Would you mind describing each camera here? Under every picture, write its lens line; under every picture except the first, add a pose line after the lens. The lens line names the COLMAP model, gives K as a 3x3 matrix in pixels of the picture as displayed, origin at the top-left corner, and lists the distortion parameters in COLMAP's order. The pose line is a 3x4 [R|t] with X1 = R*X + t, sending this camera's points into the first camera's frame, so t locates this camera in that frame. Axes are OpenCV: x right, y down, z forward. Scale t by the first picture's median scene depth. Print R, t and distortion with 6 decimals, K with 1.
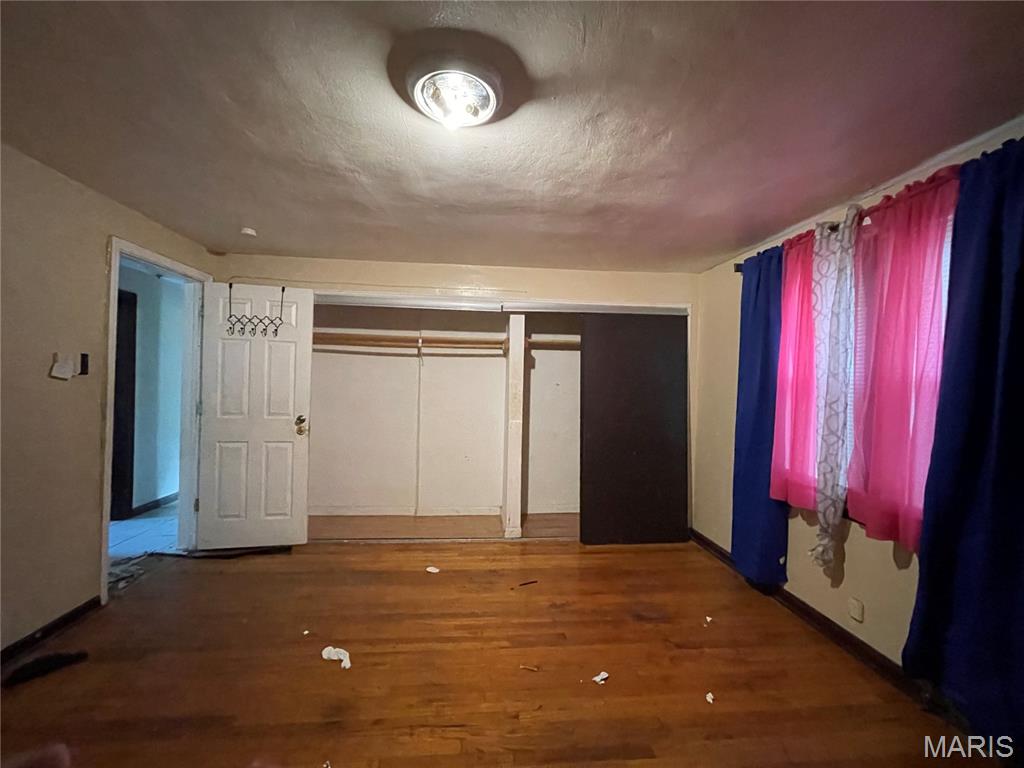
lens RADIAL K [[420.2, 0, 512.0], [0, 420.2, 384.0], [0, 0, 1]] dist [0.001616, -0.000089]
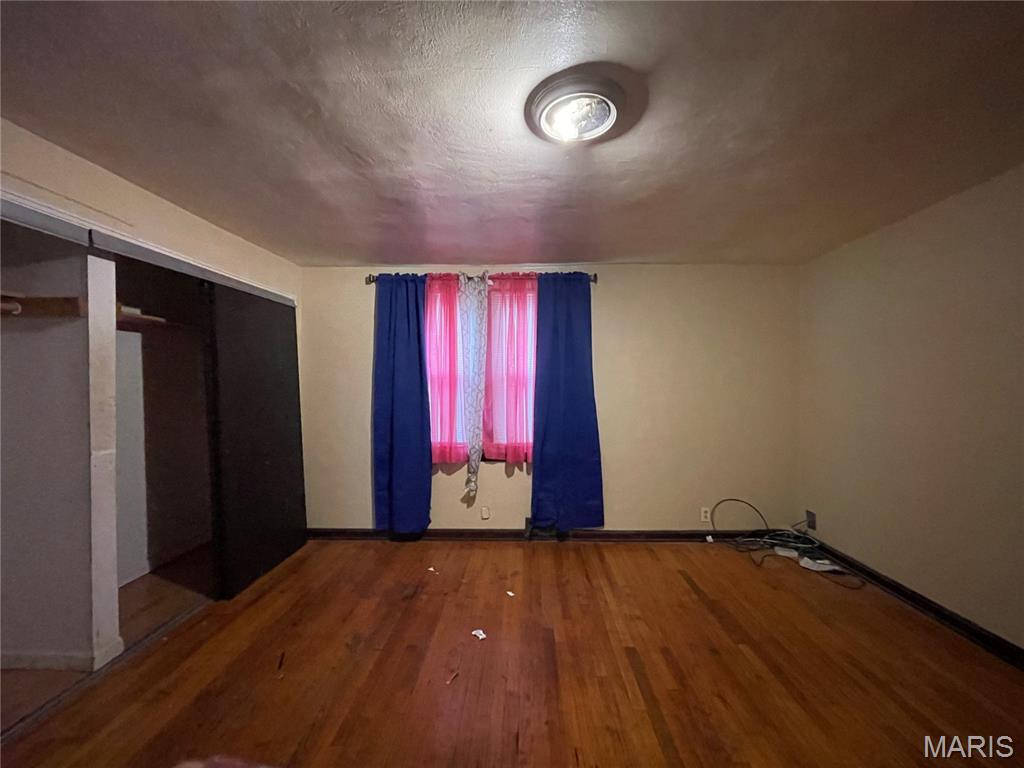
lens RADIAL K [[420.2, 0, 512.0], [0, 420.2, 384.0], [0, 0, 1]] dist [0.001616, -0.000089]
pose [[0.127510, -0.026644, 0.991479, -0.726229], [0.009085, 0.999629, 0.025695, -0.016499], [-0.991796, 0.005731, 0.127705, 0.610725]]
